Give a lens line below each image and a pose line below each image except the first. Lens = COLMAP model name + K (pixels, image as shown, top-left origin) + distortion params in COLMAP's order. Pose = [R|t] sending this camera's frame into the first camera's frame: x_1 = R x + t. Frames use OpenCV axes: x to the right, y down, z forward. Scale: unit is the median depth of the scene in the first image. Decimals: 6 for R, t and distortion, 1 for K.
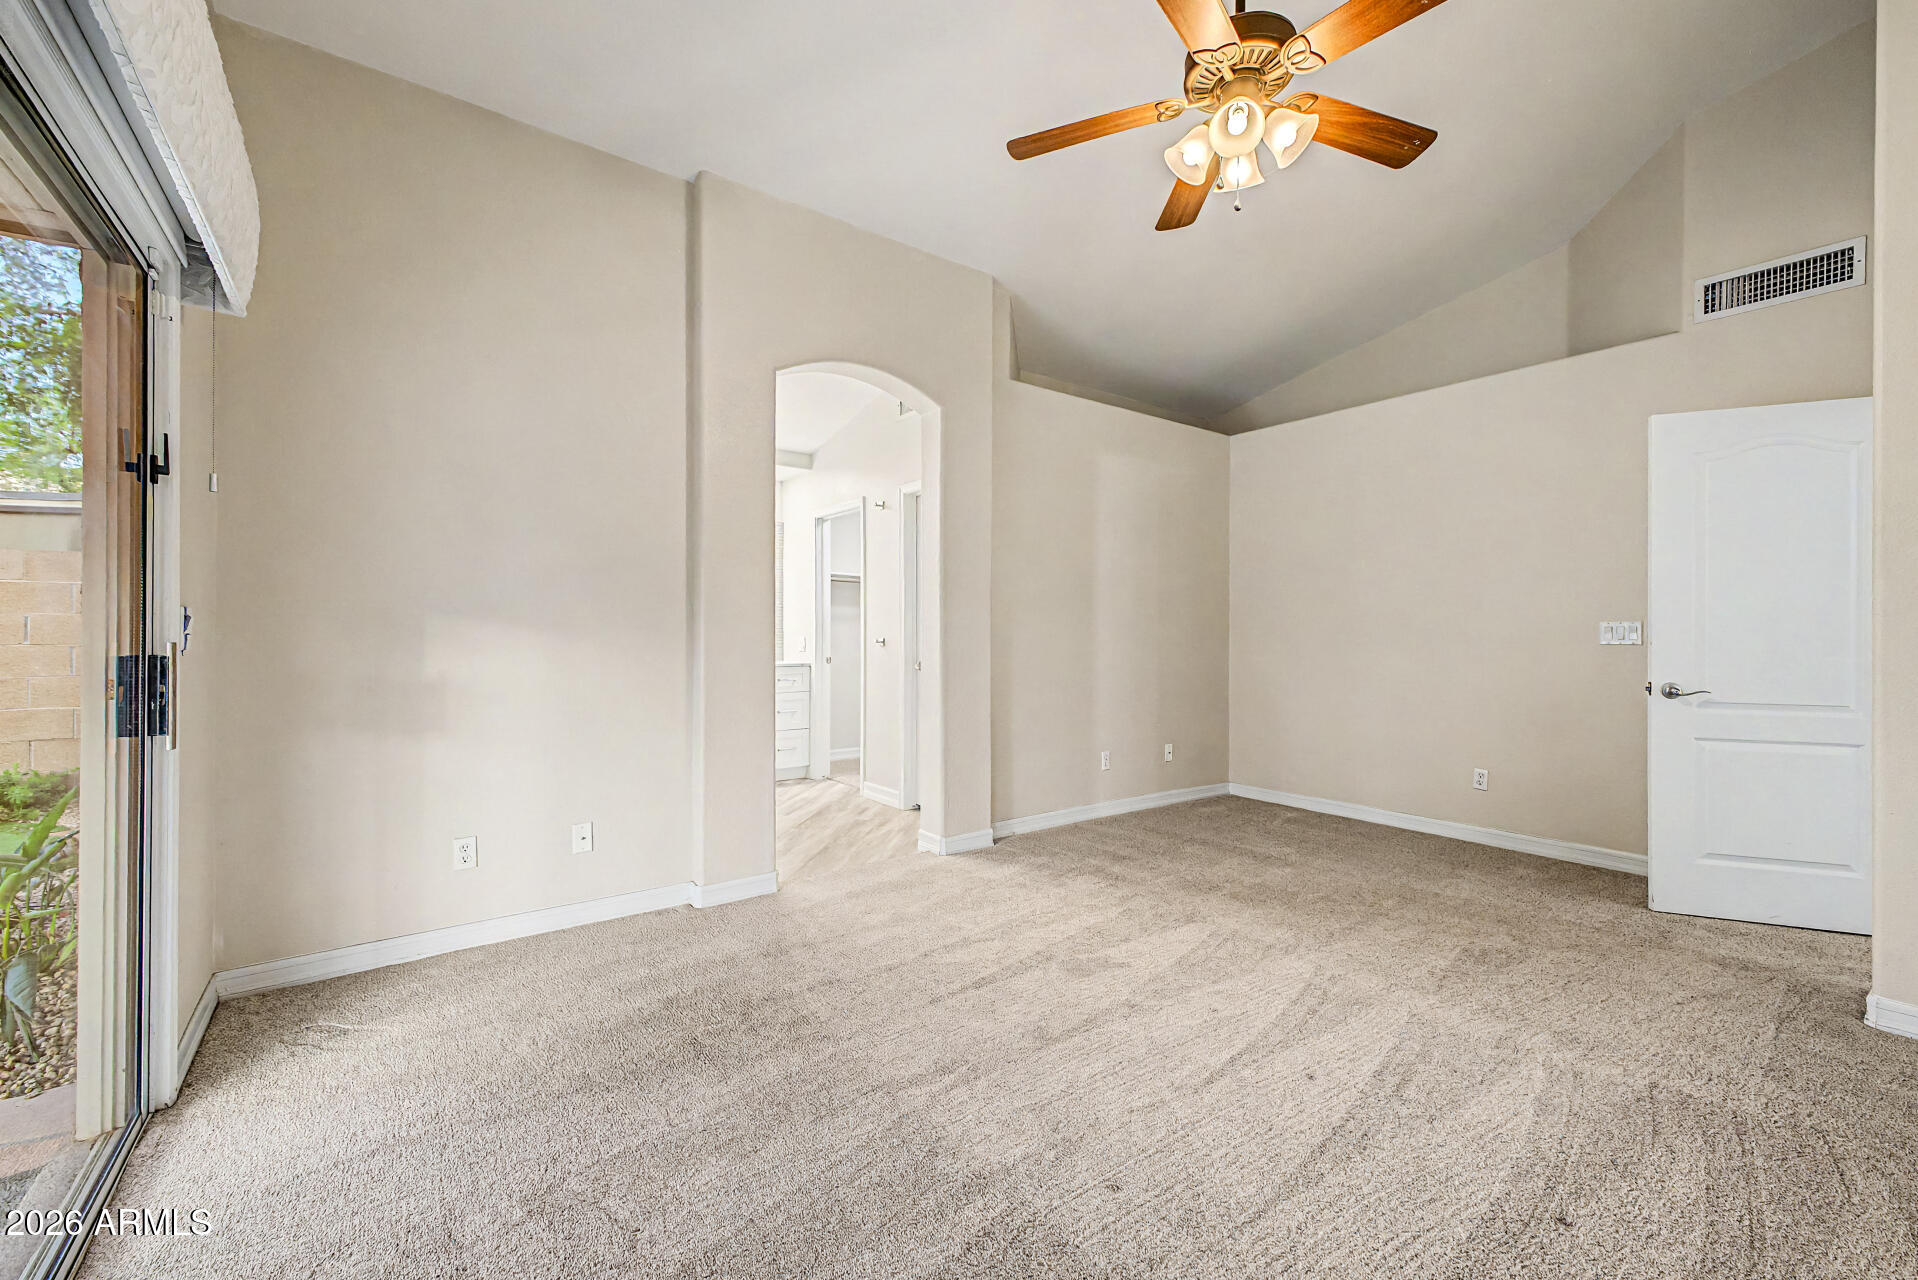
lens RADIAL K [[777.3, 0, 963.8], [0, 777.3, 633.2], [0, 0, 1]] dist [0.020095, 0.000073]
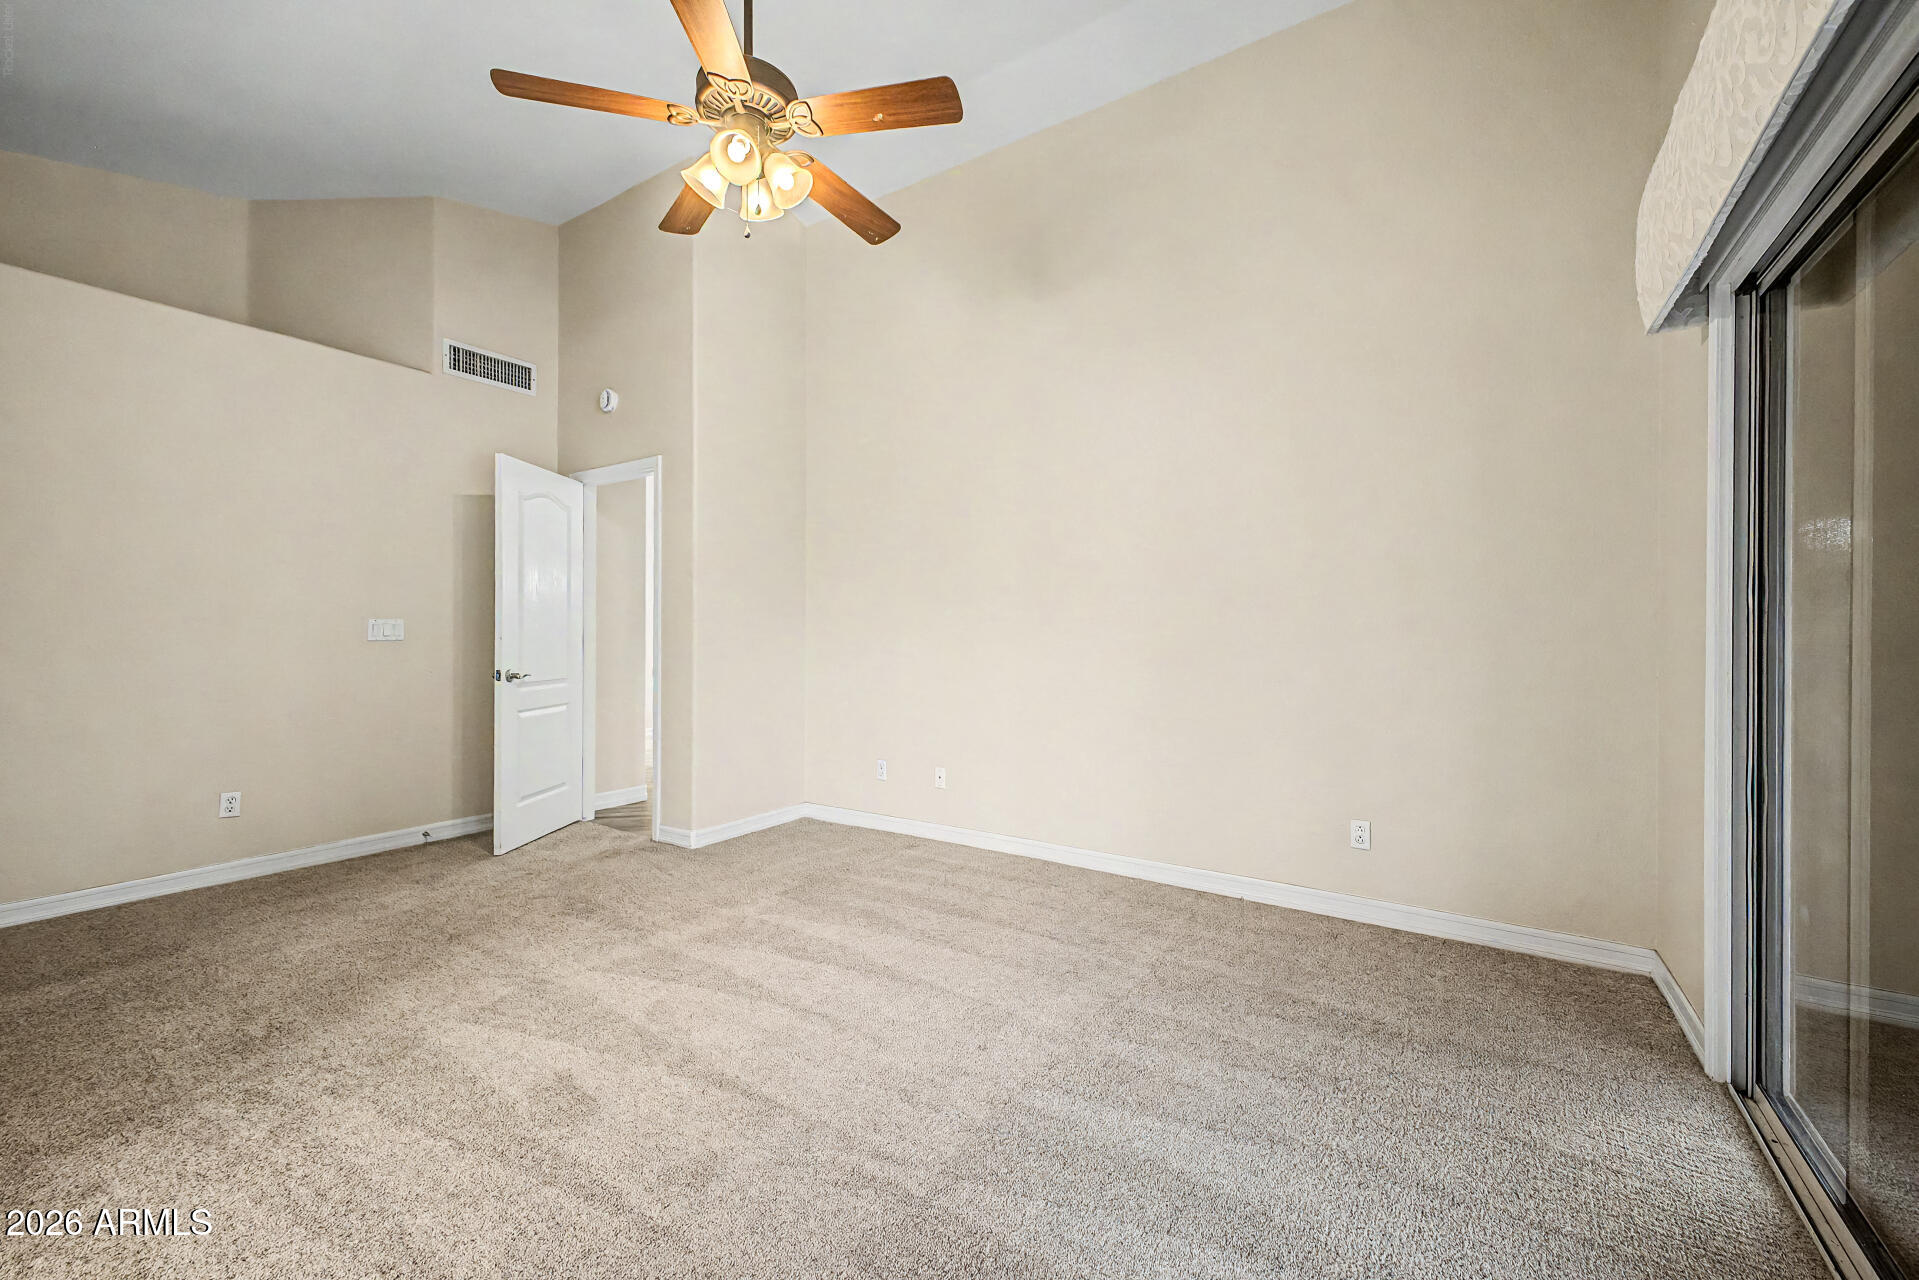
lens RADIAL K [[777.7, 0, 964.3], [0, 777.7, 633.2], [0, 0, 1]] dist [0.020095, 0.000073]
pose [[-0.352155, -0.003553, 0.935935, -0.558171], [-0.004817, 0.999986, 0.001984, -0.001083], [-0.935929, -0.003810, -0.352167, 0.800558]]
